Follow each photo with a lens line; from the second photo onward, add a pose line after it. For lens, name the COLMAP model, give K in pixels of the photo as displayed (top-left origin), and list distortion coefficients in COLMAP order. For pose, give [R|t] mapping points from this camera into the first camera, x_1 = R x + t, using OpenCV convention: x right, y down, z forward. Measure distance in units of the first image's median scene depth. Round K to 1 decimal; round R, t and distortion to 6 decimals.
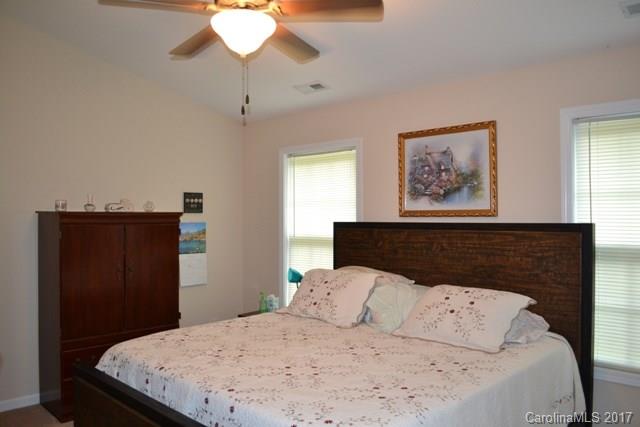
lens RADIAL K [[529.3, 0, 320.0], [0, 529.3, 213.5], [0, 0, 1]] dist [-0.006298, -0.003255]
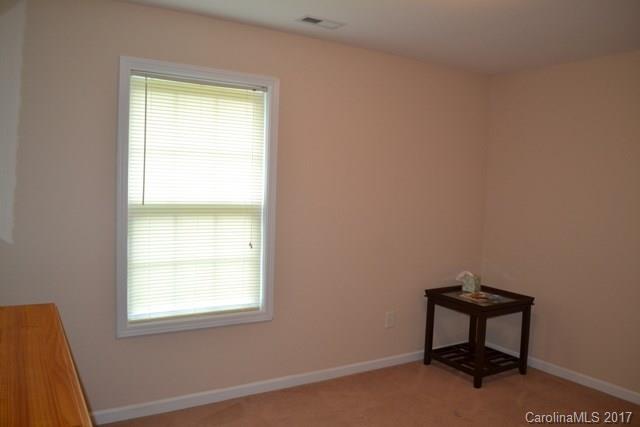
lens RADIAL K [[529.3, 0, 320.0], [0, 529.3, 213.5], [0, 0, 1]] dist [-0.006298, -0.003255]
pose [[0.247246, -0.056634, 0.967296, -0.610390], [-0.046560, 0.996443, 0.070242, 0.001243], [-0.967834, -0.062404, 0.243729, 0.641361]]
